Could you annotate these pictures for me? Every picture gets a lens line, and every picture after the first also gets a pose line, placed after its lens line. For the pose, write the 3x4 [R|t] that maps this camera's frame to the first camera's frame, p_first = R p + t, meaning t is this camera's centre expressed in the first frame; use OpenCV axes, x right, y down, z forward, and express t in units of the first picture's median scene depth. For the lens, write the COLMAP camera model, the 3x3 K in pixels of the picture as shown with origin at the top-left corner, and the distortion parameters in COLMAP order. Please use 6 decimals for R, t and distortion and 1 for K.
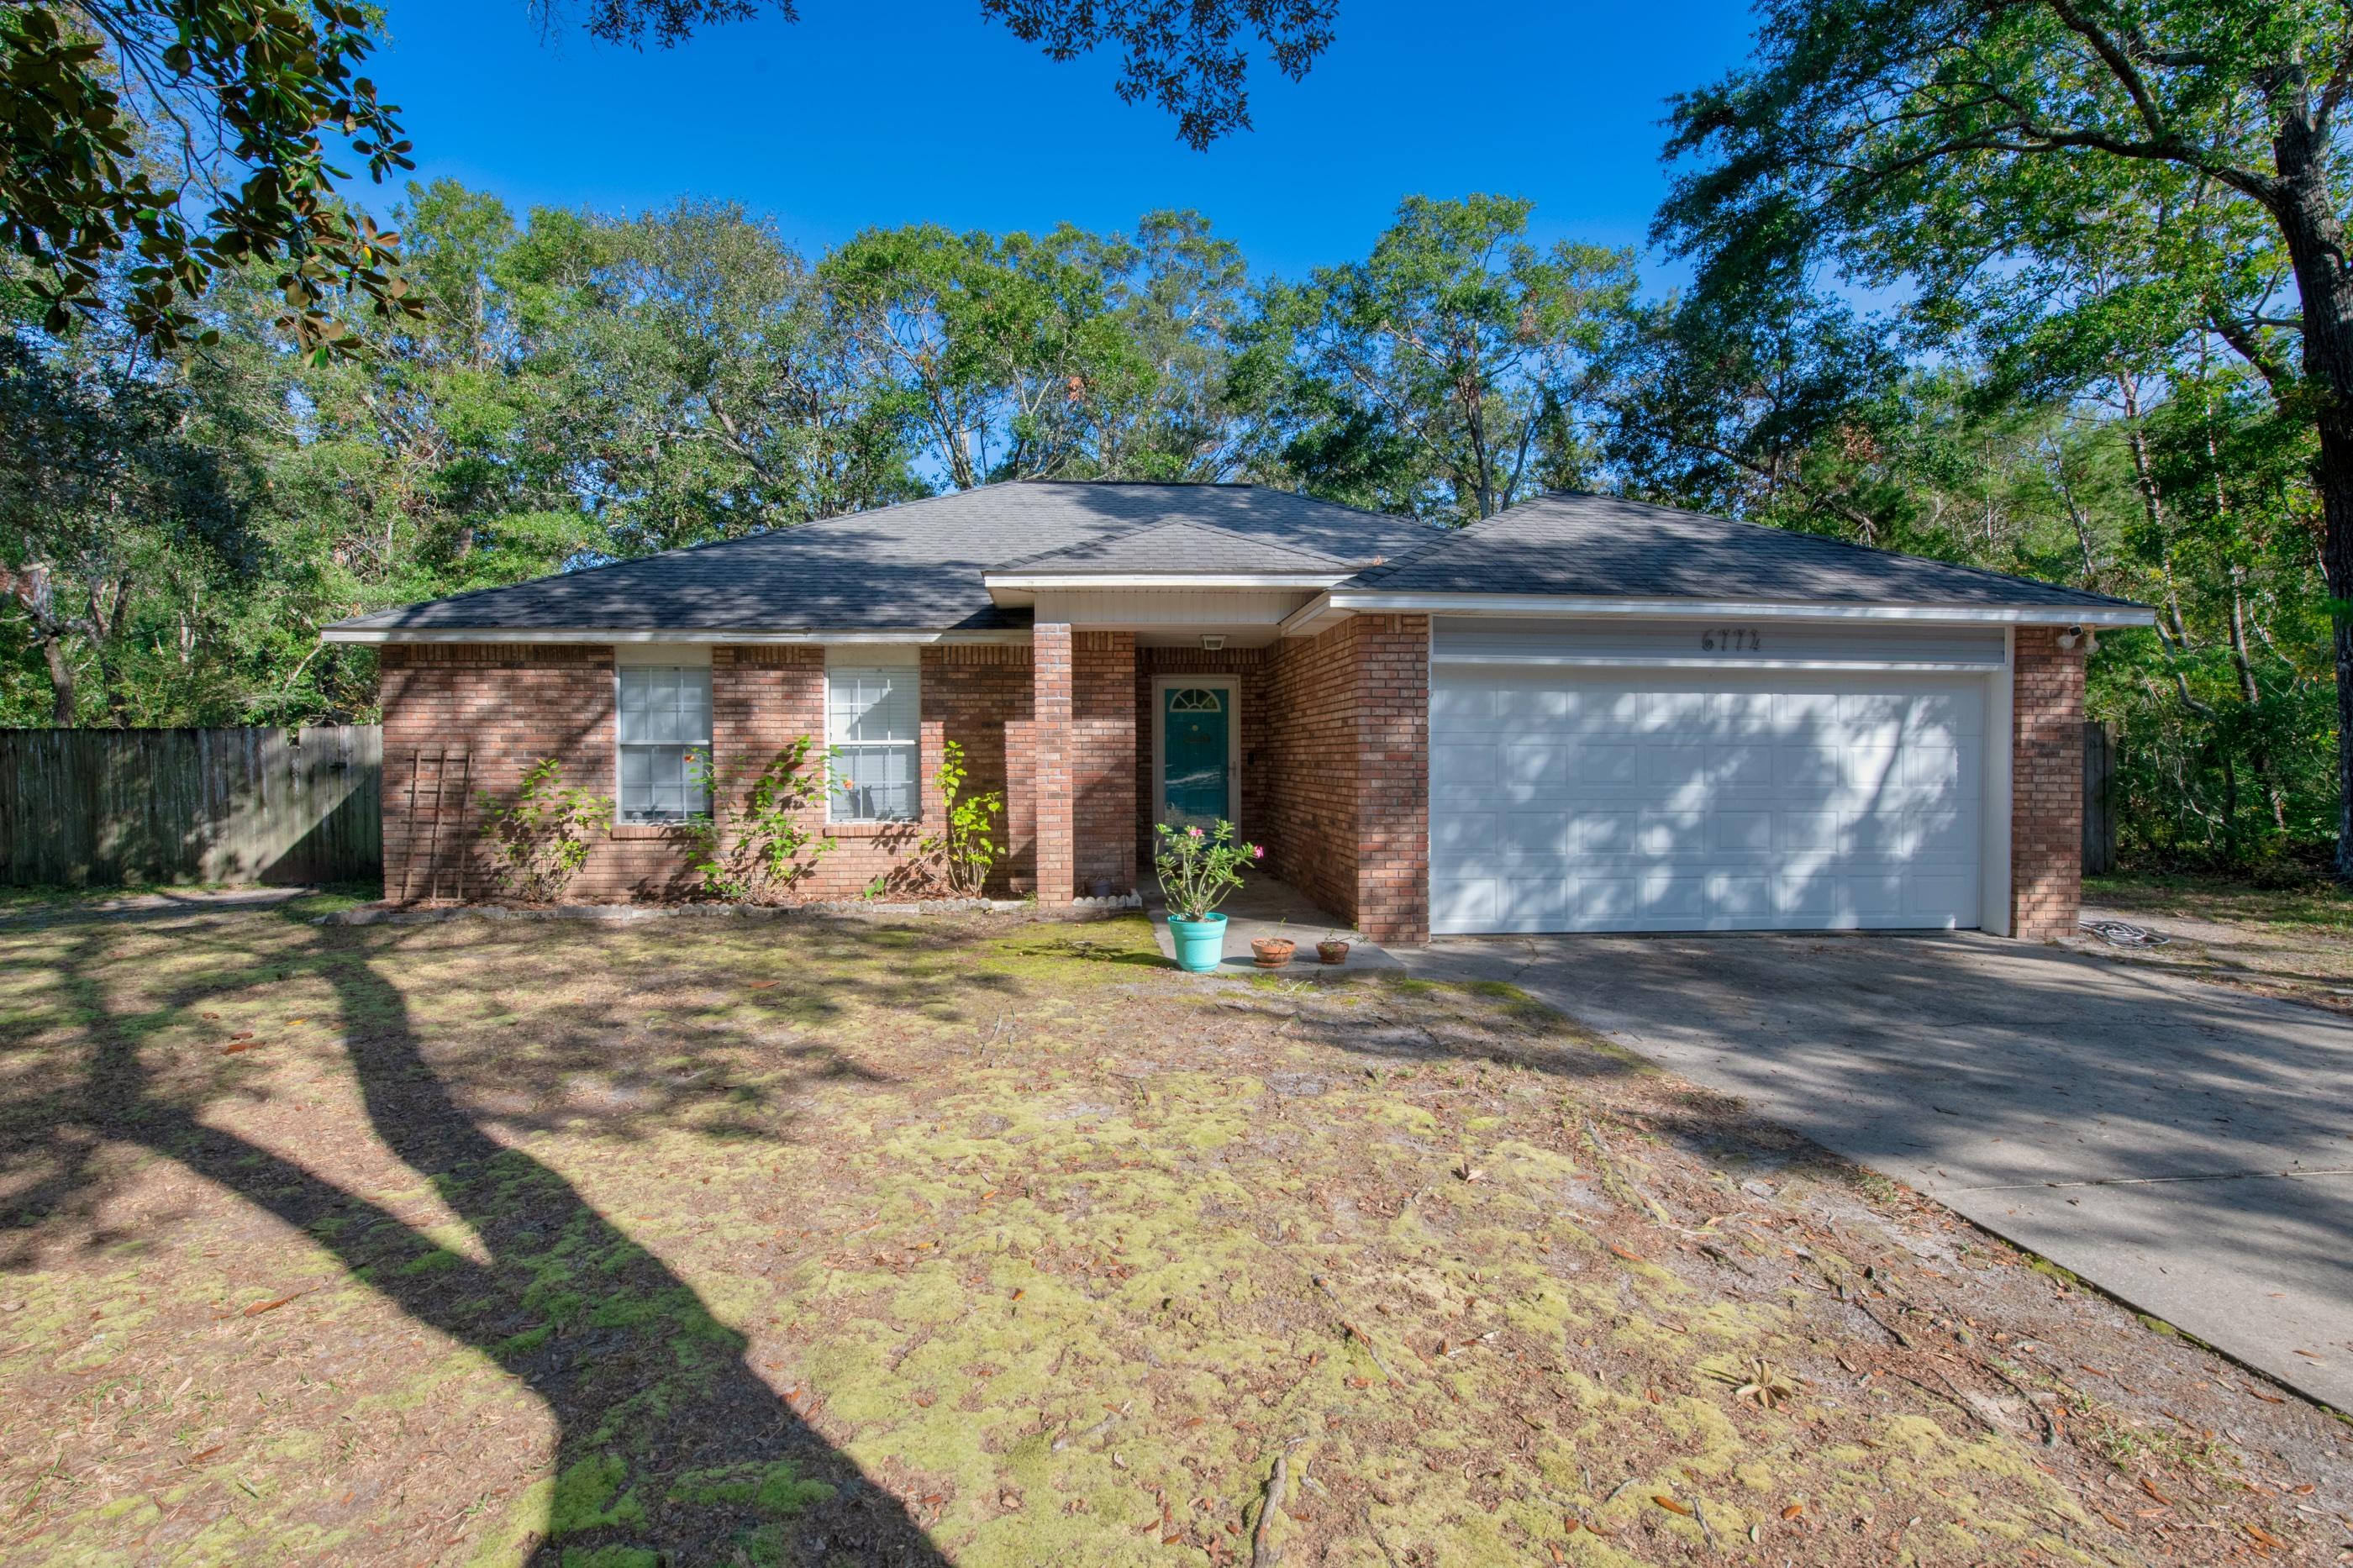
lens RADIAL K [[1069.4, 0, 1166.0], [0, 1069.4, 797.5], [0, 0, 1]] dist [-0.008194, -0.003156]
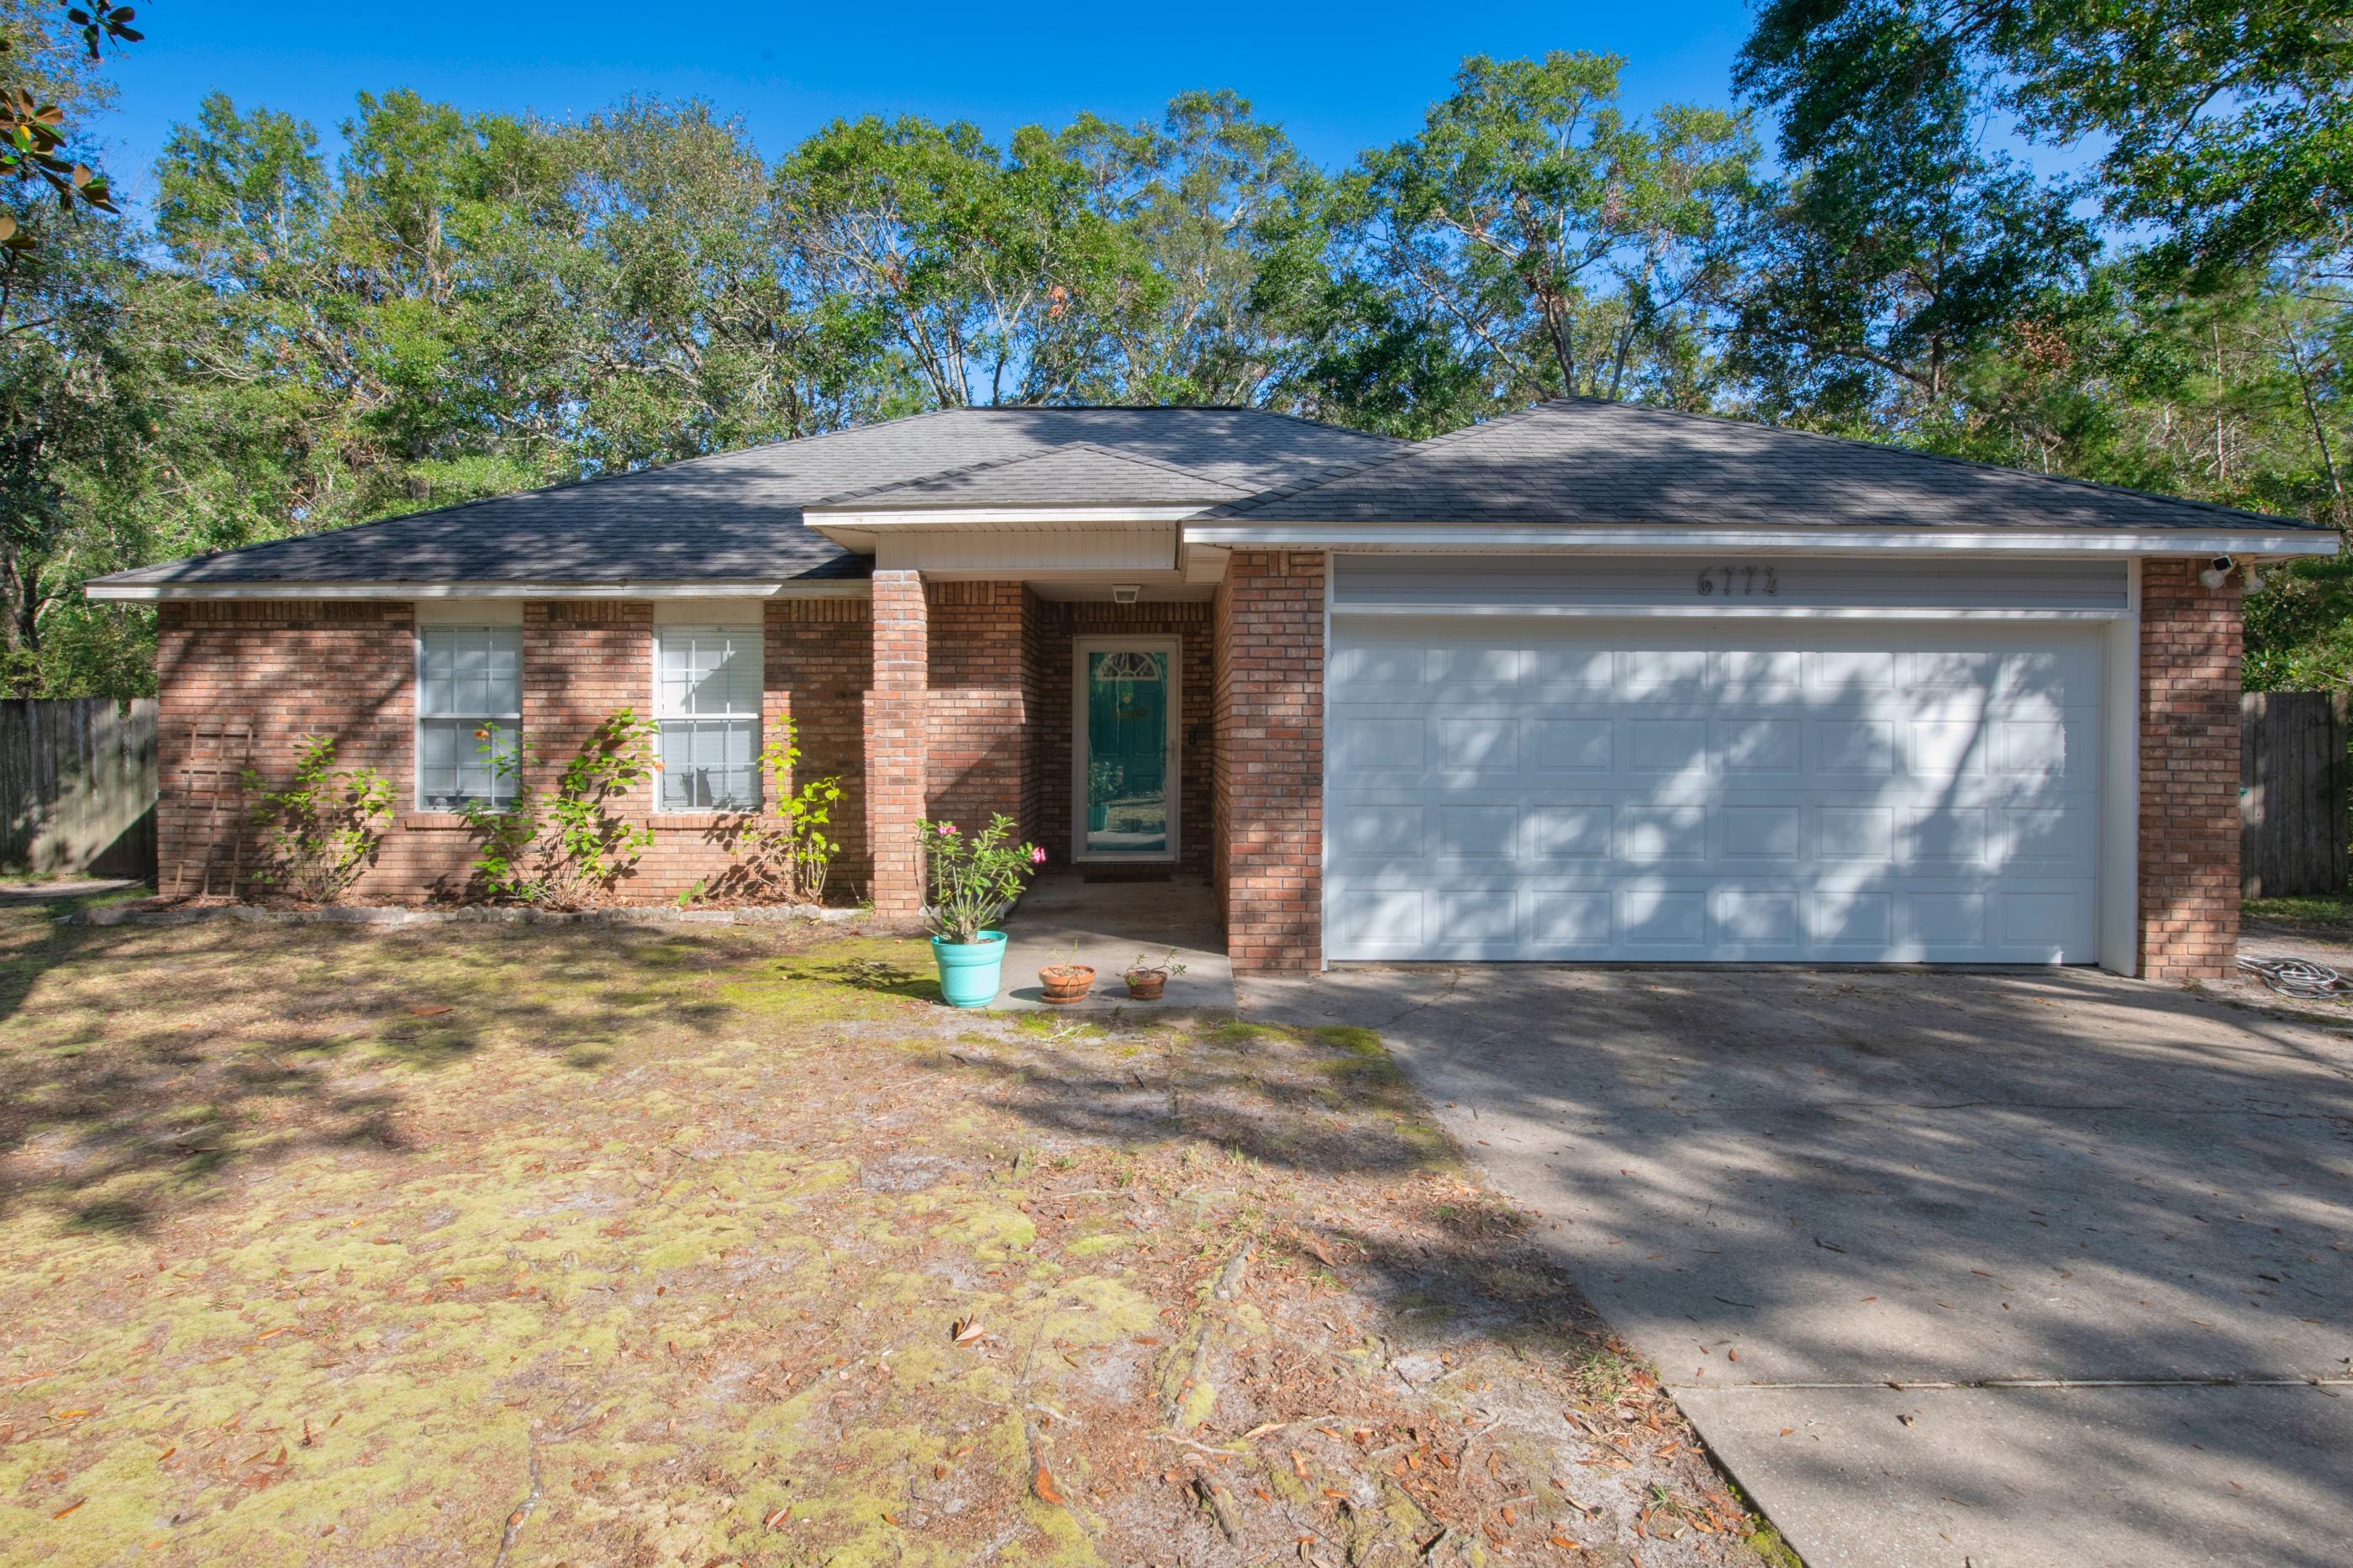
lens RADIAL K [[1223.2, 0, 1176.5], [0, 1223.2, 784.0], [0, 0, 1]] dist [-0.005625, -0.000304]
pose [[0.996282, 0.005754, -0.085962, 0.190004], [-0.005839, 0.999983, -0.000738, 0.000099], [0.085956, 0.001237, 0.996298, 0.089617]]
